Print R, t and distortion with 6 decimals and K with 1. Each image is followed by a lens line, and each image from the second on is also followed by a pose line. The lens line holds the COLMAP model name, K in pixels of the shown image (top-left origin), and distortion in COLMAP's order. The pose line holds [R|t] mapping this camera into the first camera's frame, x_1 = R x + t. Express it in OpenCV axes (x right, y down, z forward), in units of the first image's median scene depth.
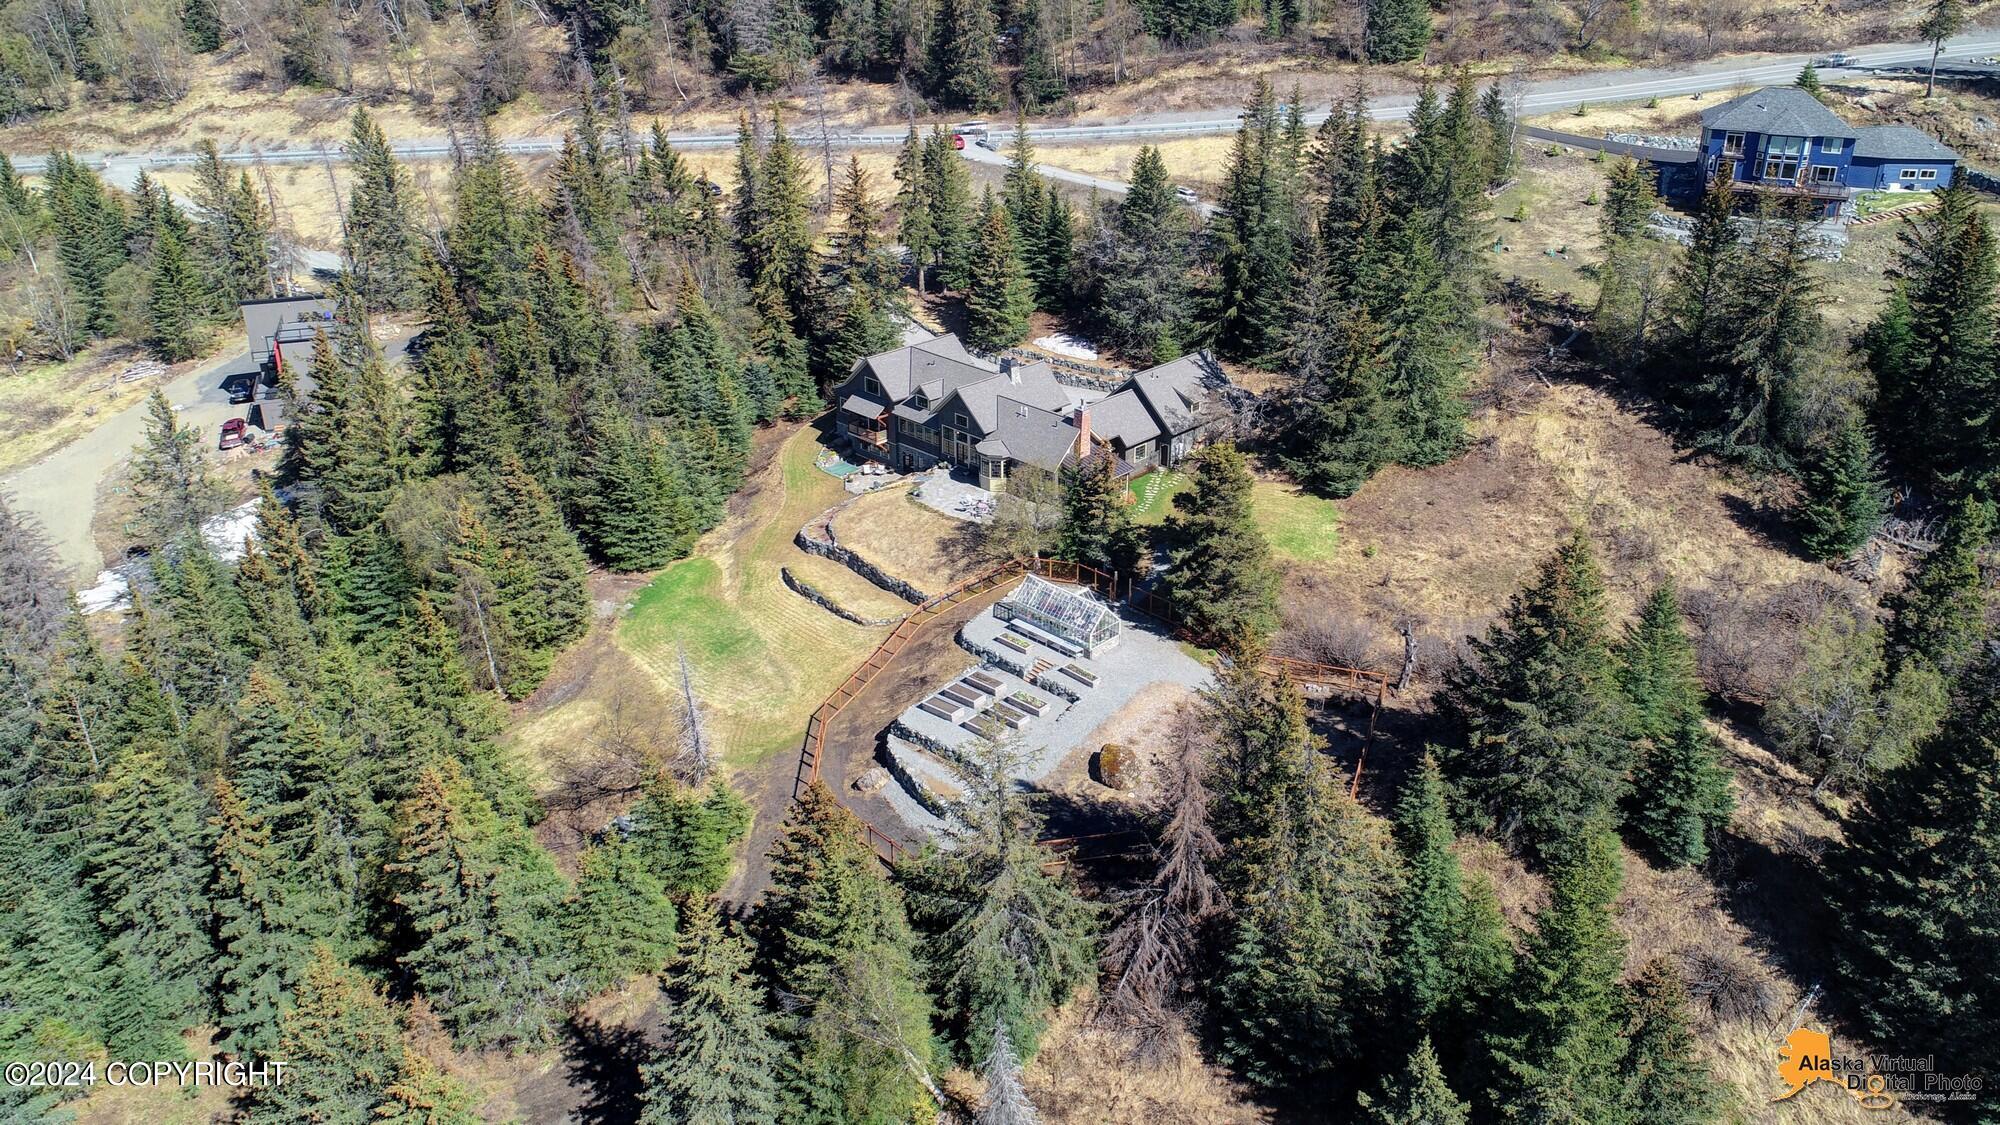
lens RADIAL K [[1353.3, 0, 1059.7], [0, 1353.3, 477.5], [0, 0, 1]] dist [0.008526, 0.001279]
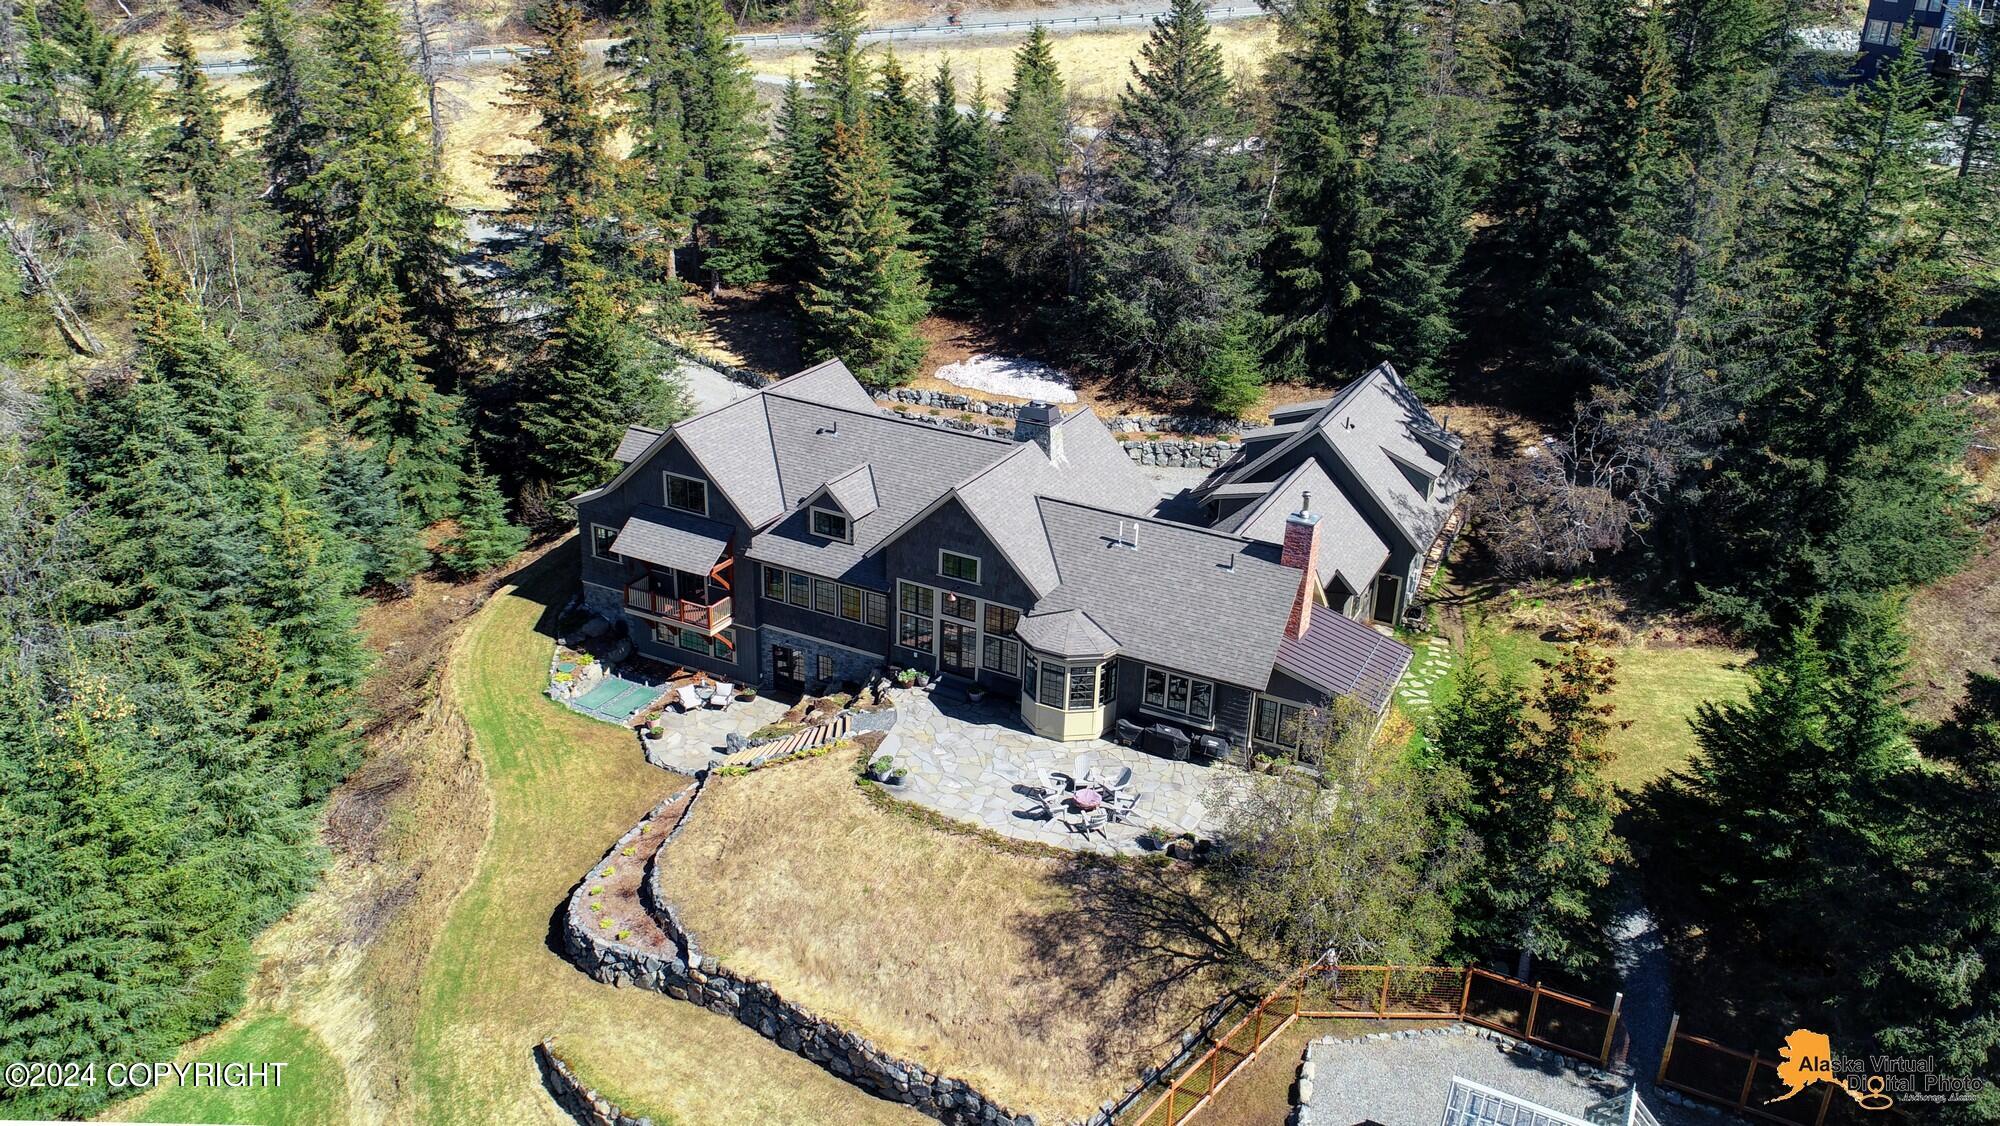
lens RADIAL K [[1427.7, 0, 1030.3], [0, 1427.7, 515.8], [0, 0, 1]] dist [-0.000355, -0.000788]
pose [[0.960012, -0.081336, 0.267882, -0.150769], [0.083674, 0.996490, 0.002698, -0.051898], [-0.267161, 0.019825, 0.963448, 0.541330]]
